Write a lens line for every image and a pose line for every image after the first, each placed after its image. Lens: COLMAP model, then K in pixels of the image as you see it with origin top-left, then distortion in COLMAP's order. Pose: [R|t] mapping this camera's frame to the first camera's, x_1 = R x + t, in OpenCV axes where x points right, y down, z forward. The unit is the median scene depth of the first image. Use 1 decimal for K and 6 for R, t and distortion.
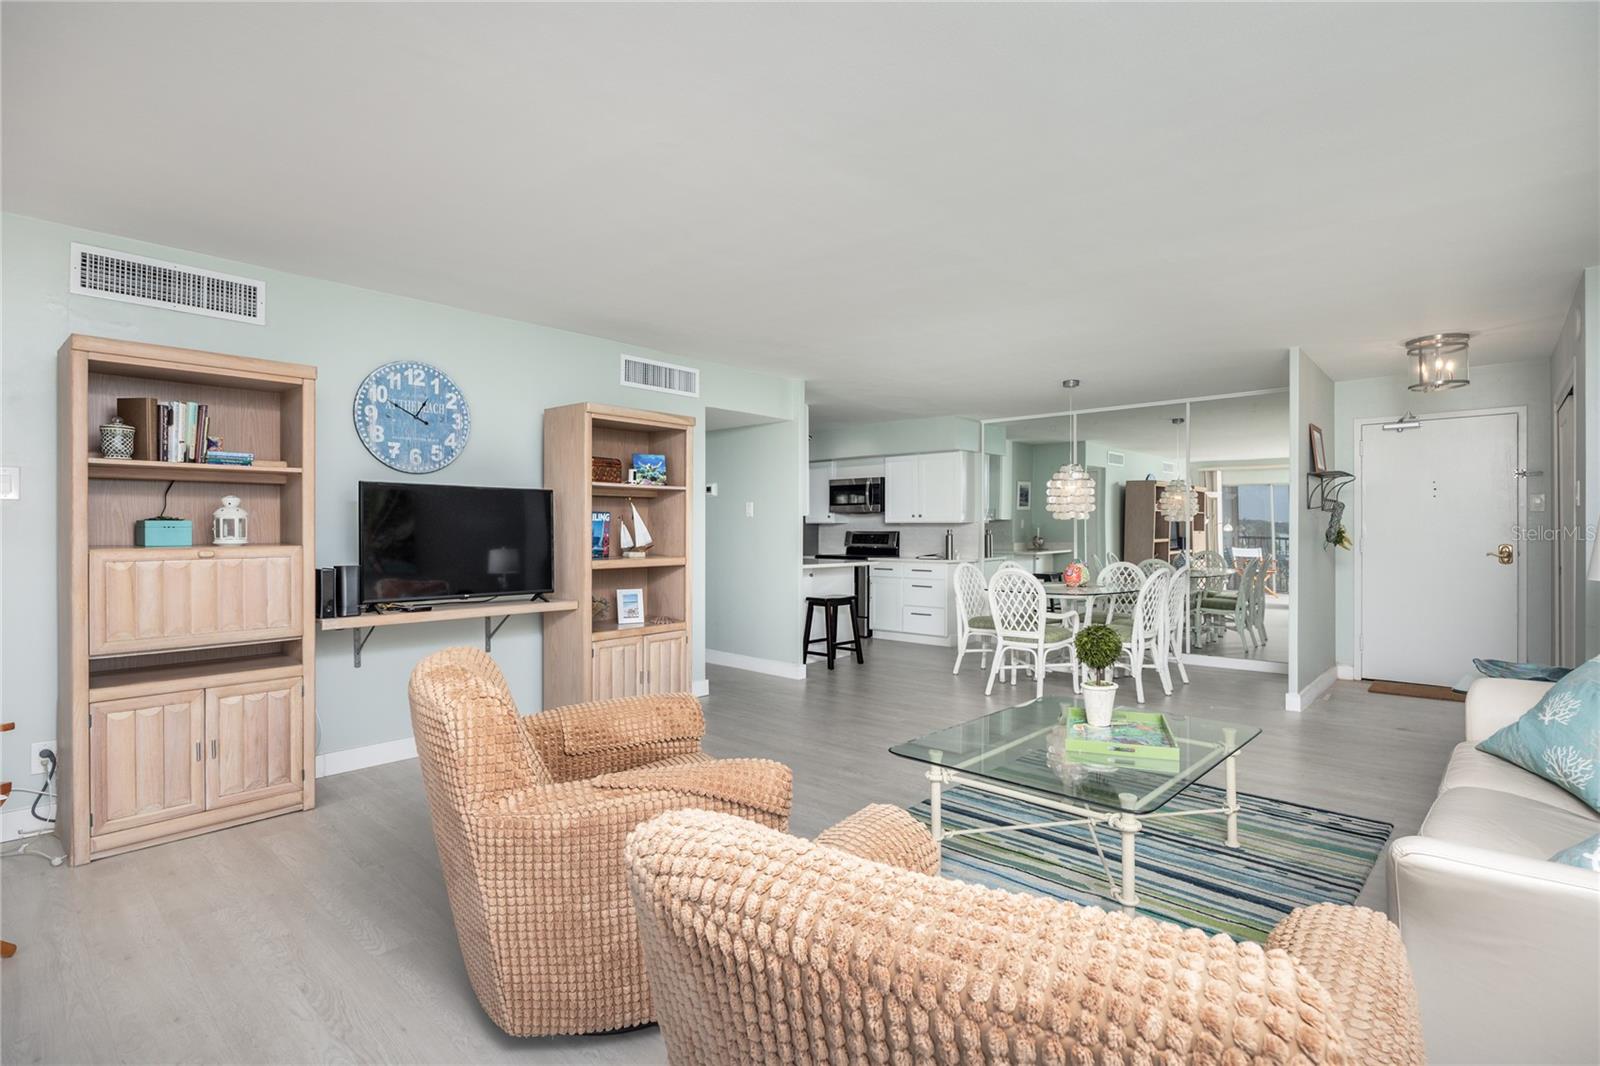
lens RADIAL K [[773.9, 0, 800.0], [0, 773.9, 533.0], [0, 0, 1]] dist [-0.002026, -0.000139]
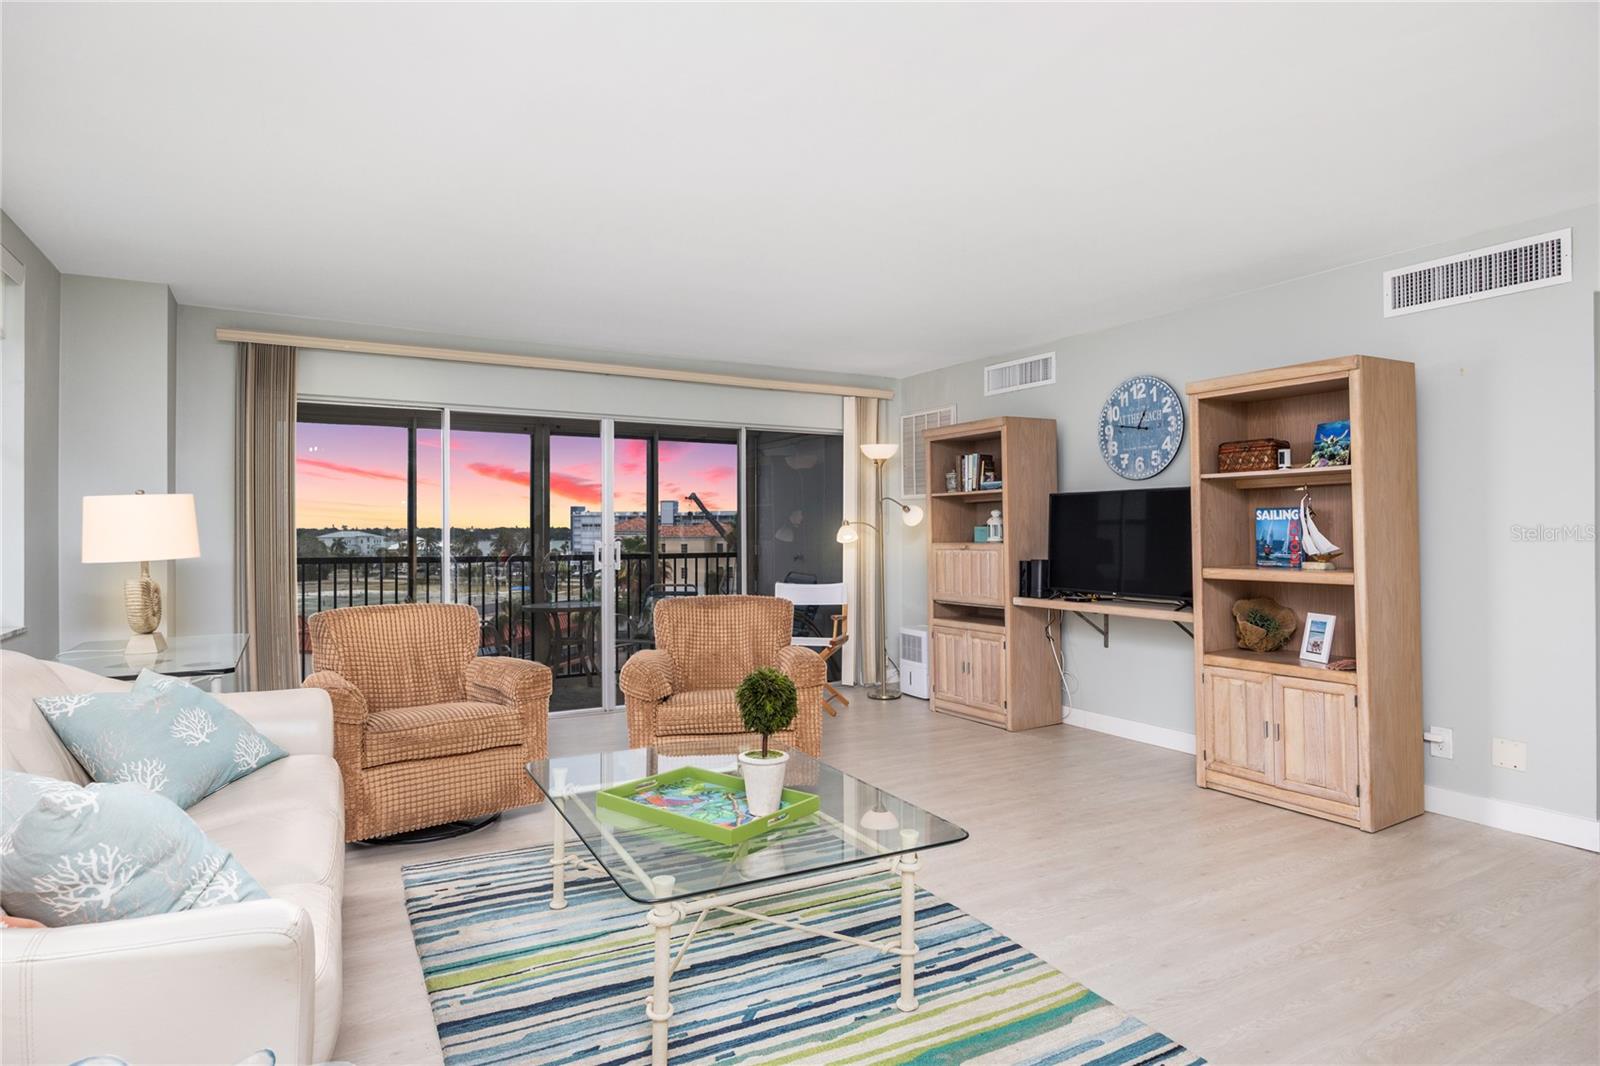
lens RADIAL K [[887.4, 0, 800.0], [0, 887.4, 533.0], [0, 0, 1]] dist [-0.000800, 0.000069]
pose [[-0.316091, 0.002290, -0.948726, 0.873934], [0.000855, 0.999997, 0.002128, -0.005532], [0.948728, -0.000139, -0.316092, 0.987946]]
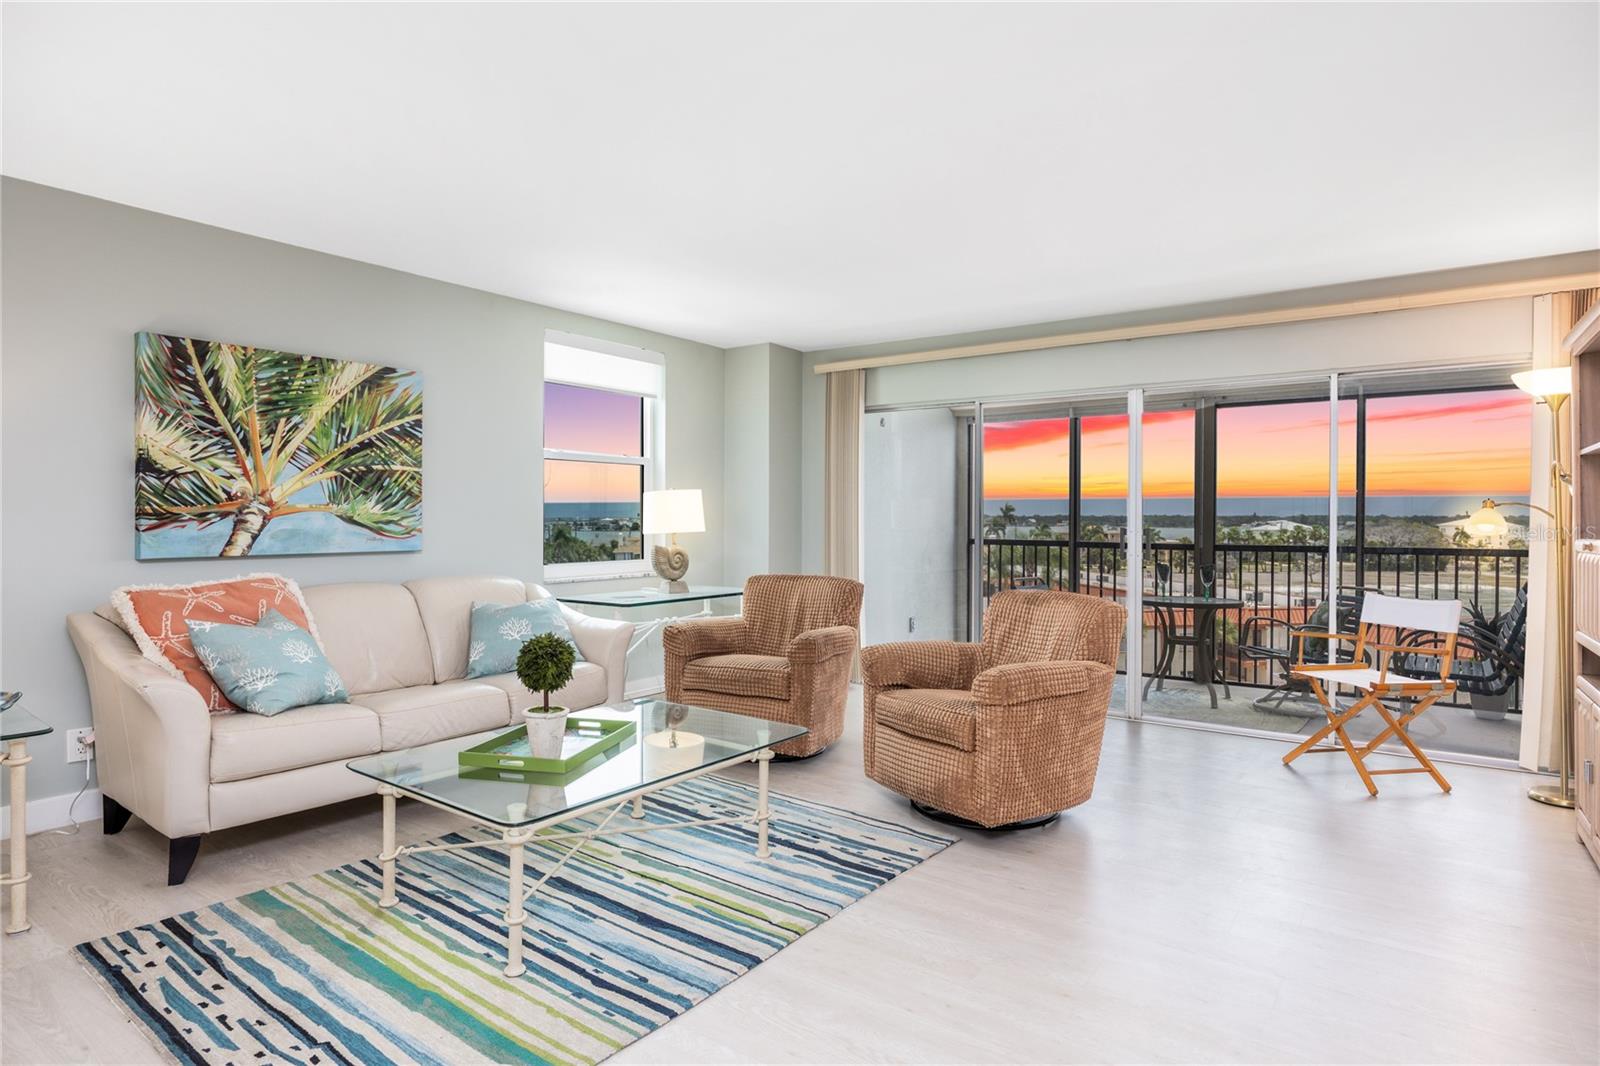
lens RADIAL K [[887.4, 0, 800.0], [0, 887.4, 533.0], [0, 0, 1]] dist [-0.000800, 0.000069]
pose [[-0.994270, -0.003262, -0.106844, 0.174565], [-0.005401, 0.999791, 0.019735, -0.004385], [0.106757, 0.020199, -0.994080, 1.482245]]
